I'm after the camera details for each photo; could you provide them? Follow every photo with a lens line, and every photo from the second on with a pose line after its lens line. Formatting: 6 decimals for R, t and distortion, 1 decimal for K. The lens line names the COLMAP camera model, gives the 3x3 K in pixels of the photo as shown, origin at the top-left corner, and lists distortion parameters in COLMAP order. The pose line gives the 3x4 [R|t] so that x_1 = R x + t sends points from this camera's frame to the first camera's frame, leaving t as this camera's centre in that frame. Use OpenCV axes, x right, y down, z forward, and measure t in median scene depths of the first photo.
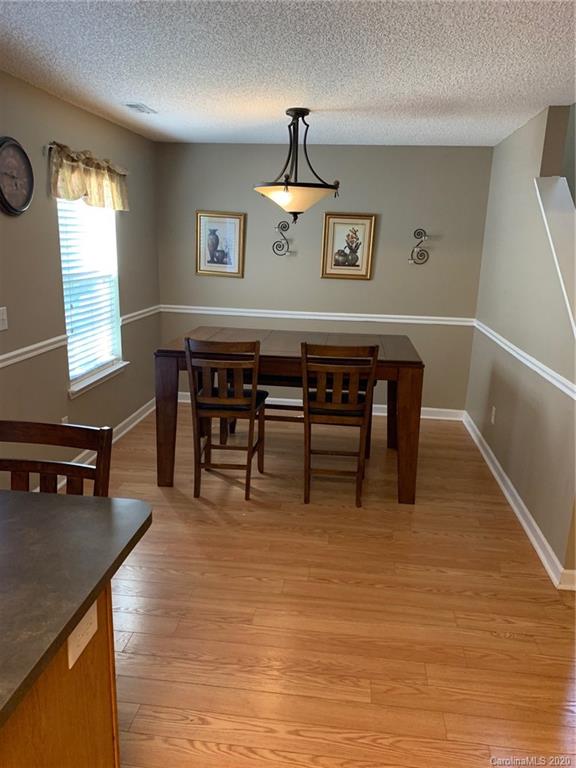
lens RADIAL K [[587.1, 0, 286.7], [0, 587.1, 386.8], [0, 0, 1]] dist [0.021948, -0.021434]
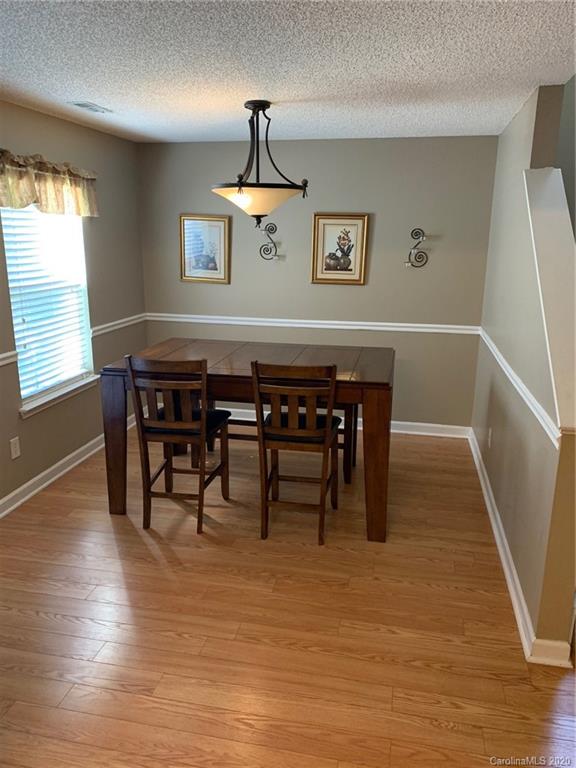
lens RADIAL K [[587.1, 0, 289.5], [0, 587.1, 381.5], [0, 0, 1]] dist [0.021948, -0.021434]
pose [[0.996069, 0.002391, -0.088549, 0.148531], [-0.002599, 0.999994, -0.002236, -0.039260], [0.088543, 0.002457, 0.996069, 0.103109]]
